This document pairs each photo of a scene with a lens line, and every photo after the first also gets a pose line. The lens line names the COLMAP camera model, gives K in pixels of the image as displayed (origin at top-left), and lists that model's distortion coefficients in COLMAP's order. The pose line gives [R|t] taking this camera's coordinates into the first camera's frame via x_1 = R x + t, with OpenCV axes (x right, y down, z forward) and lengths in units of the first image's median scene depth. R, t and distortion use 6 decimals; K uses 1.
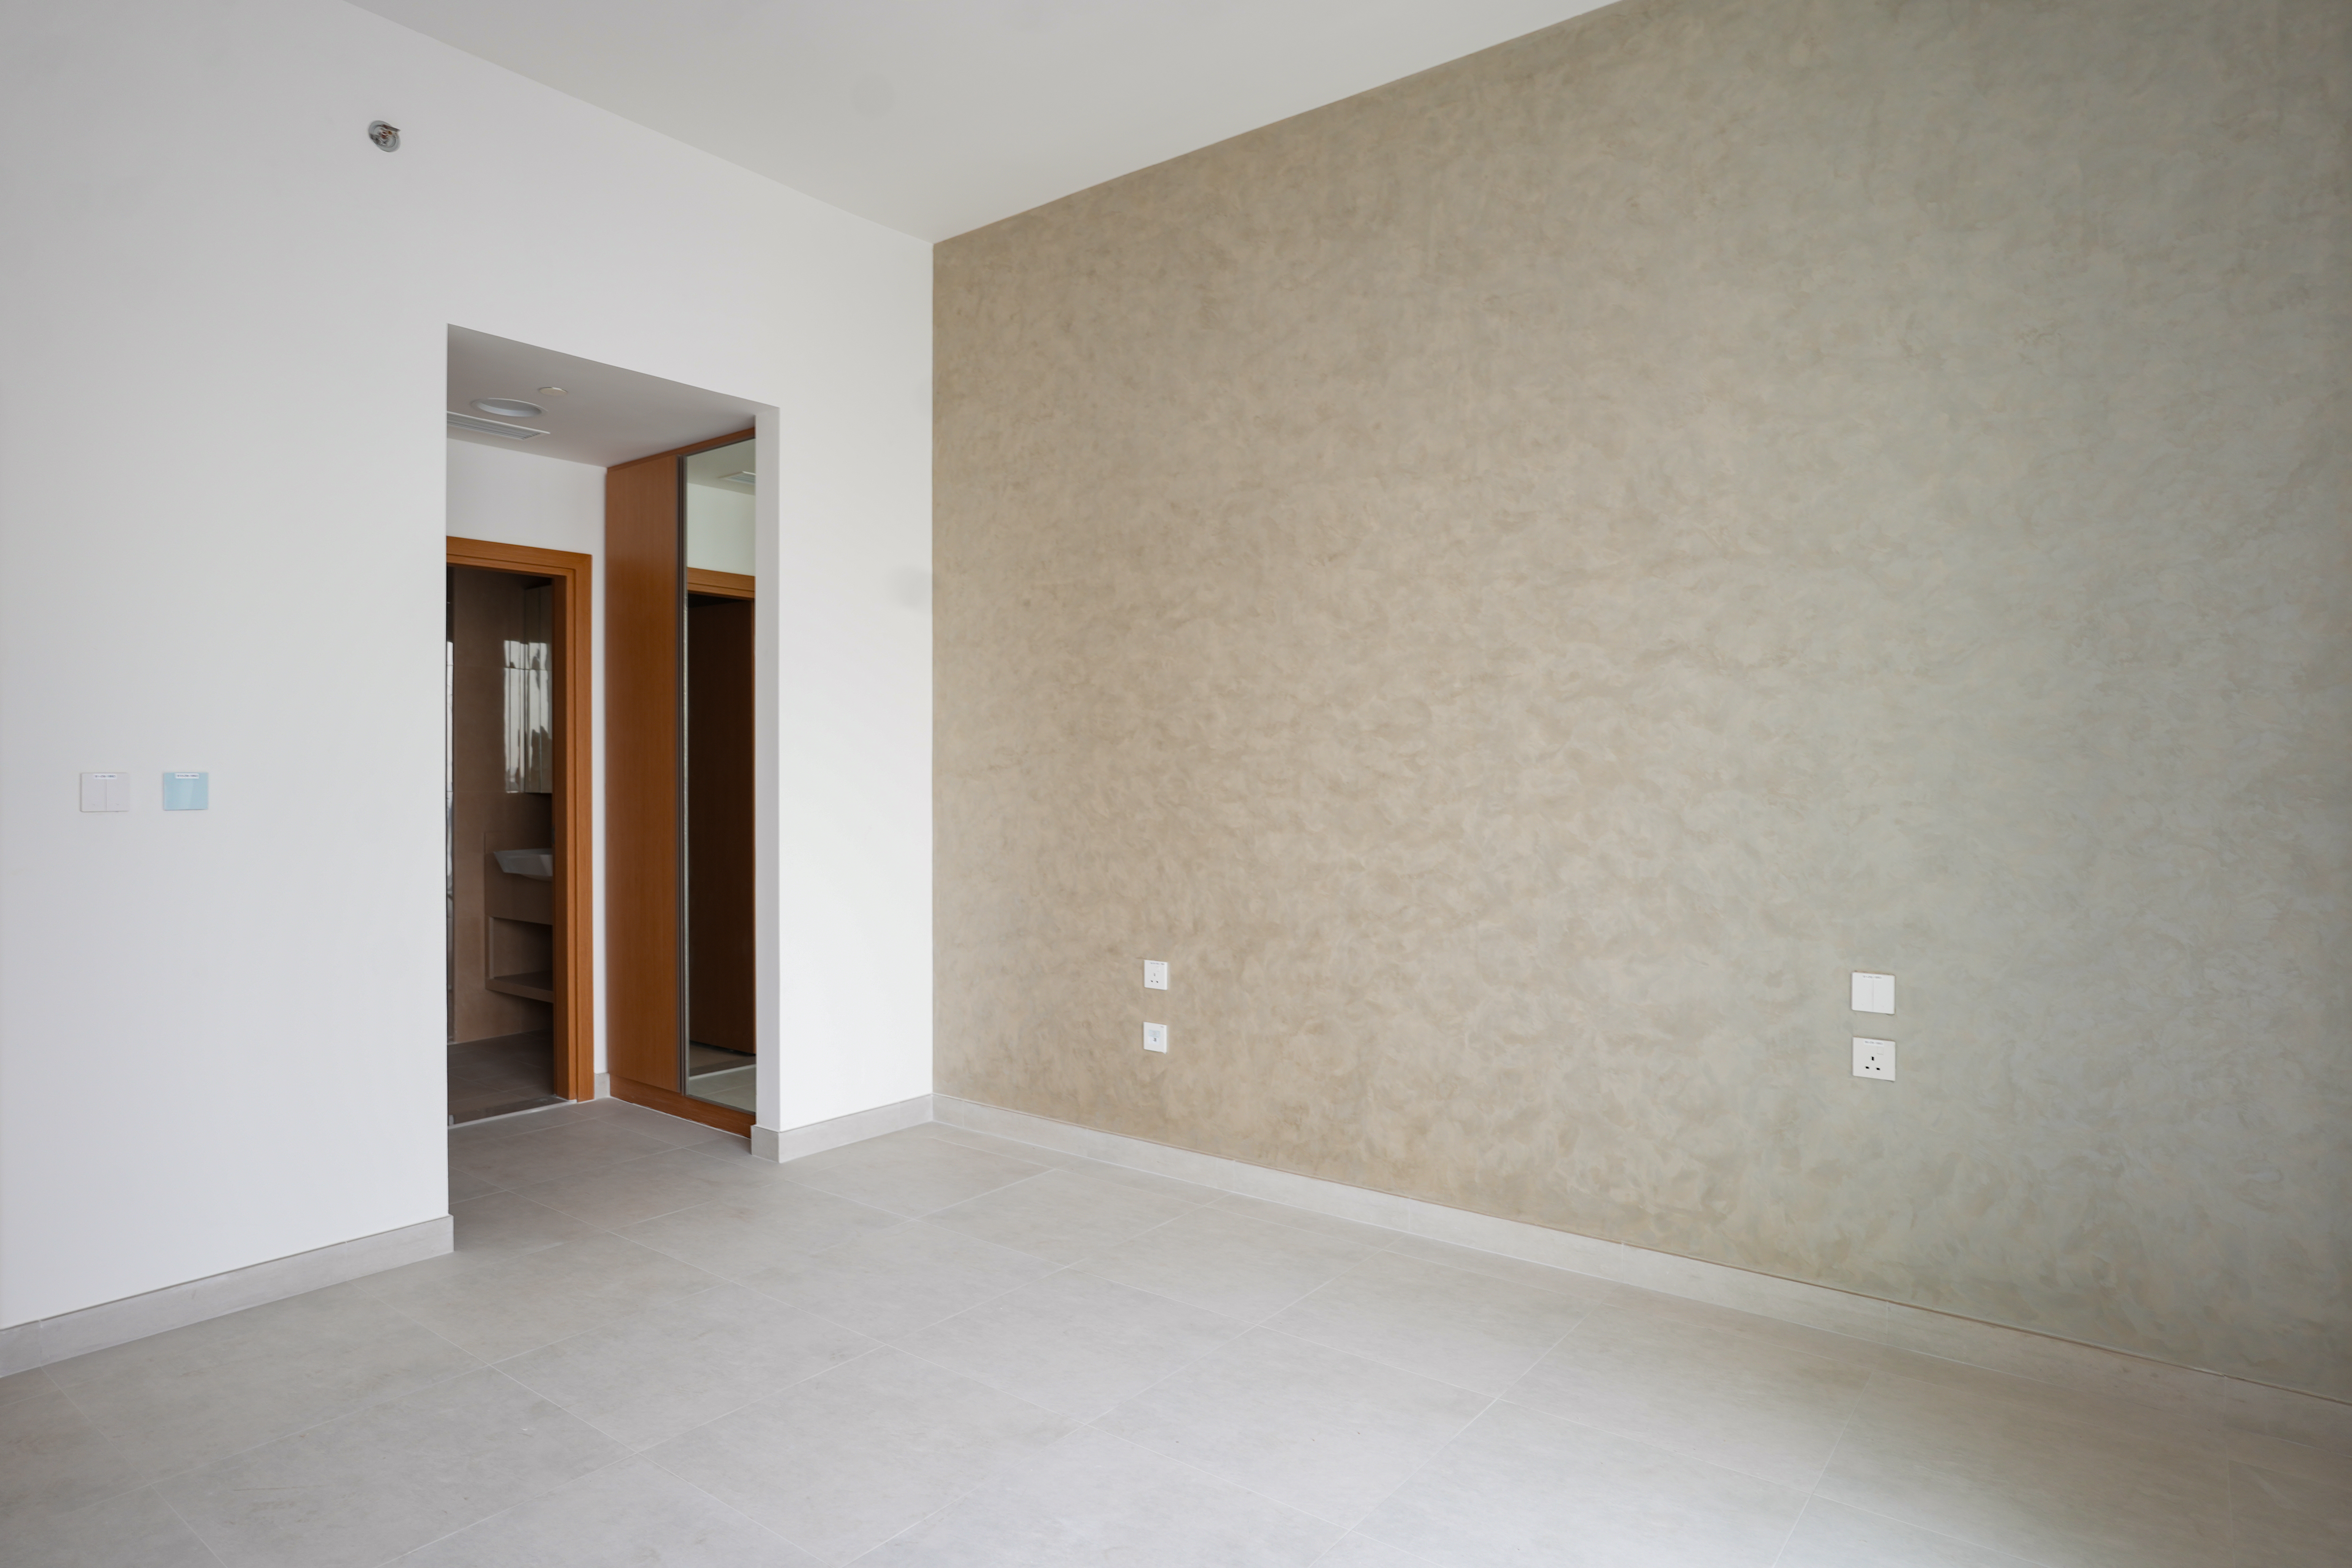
lens RADIAL K [[1313.6, 0, 1181.8], [0, 1313.6, 797.2], [0, 0, 1]] dist [-0.019997, 0.001279]
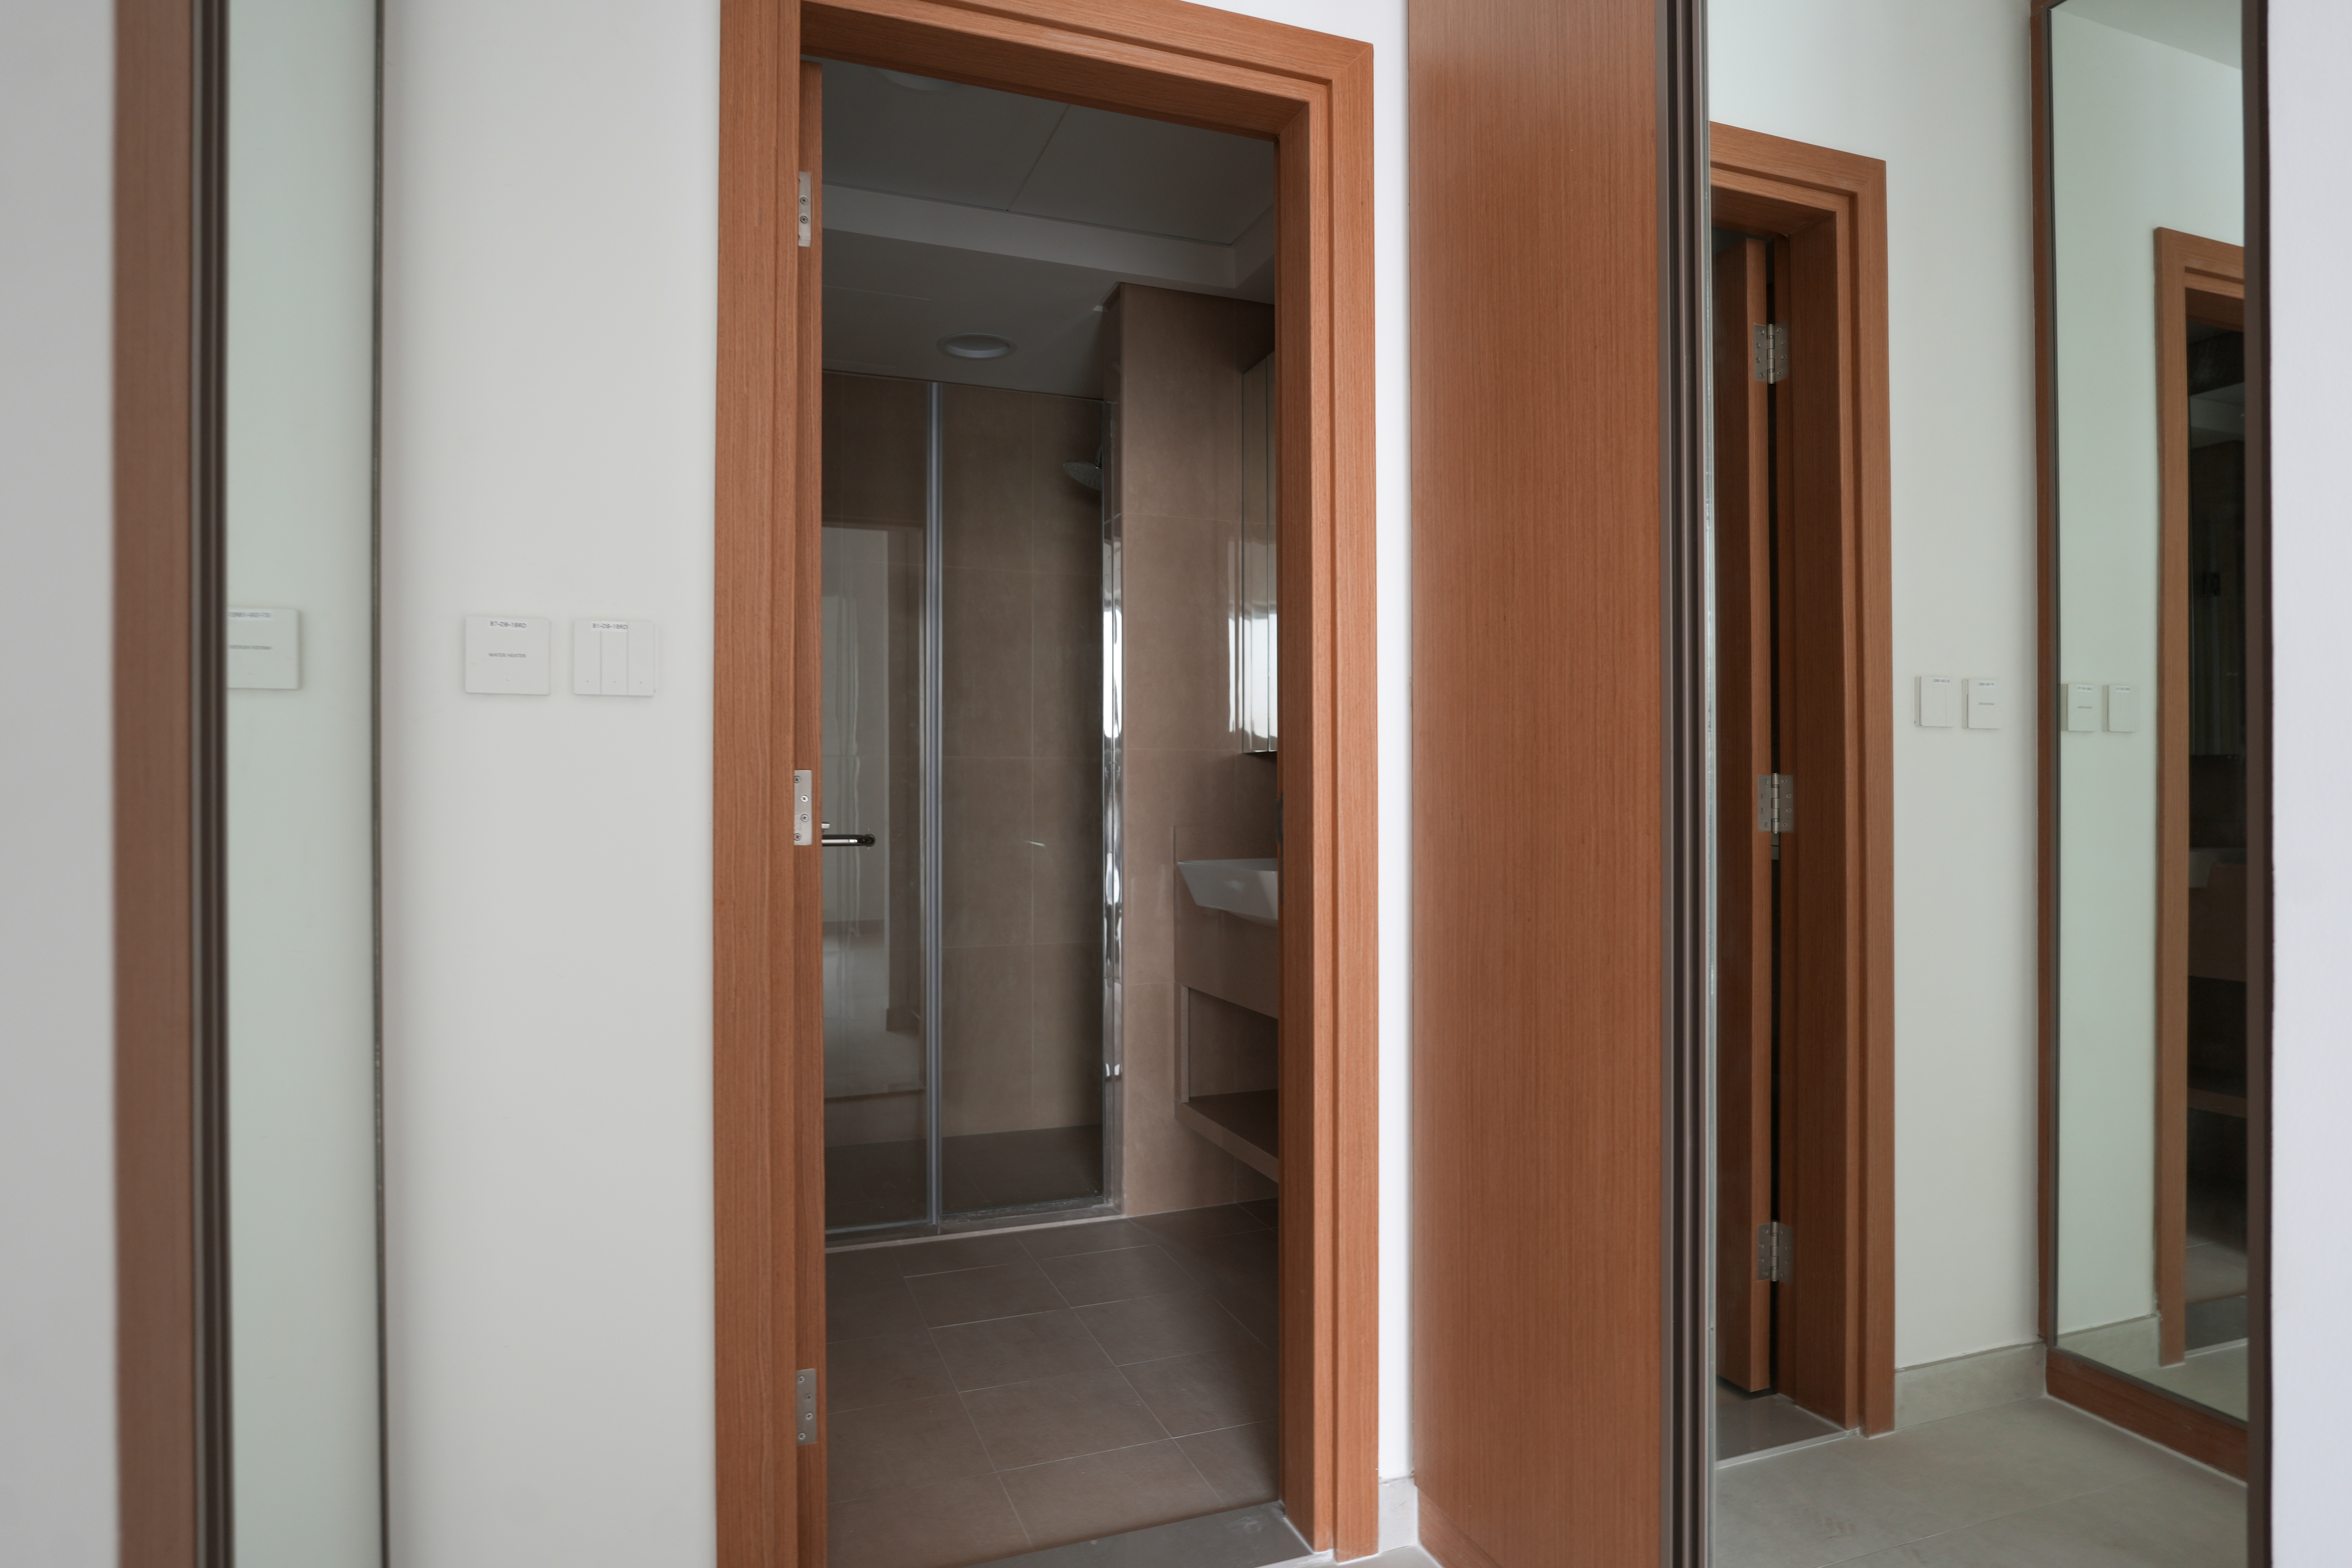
lens RADIAL K [[1313.6, 0, 1181.8], [0, 1313.6, 797.2], [0, 0, 1]] dist [-0.019997, 0.001279]
pose [[0.853456, -0.003313, -0.521154, -0.307149], [-0.001292, 0.999963, -0.008472, 0.024881], [0.521163, 0.007904, 0.853420, 0.661551]]
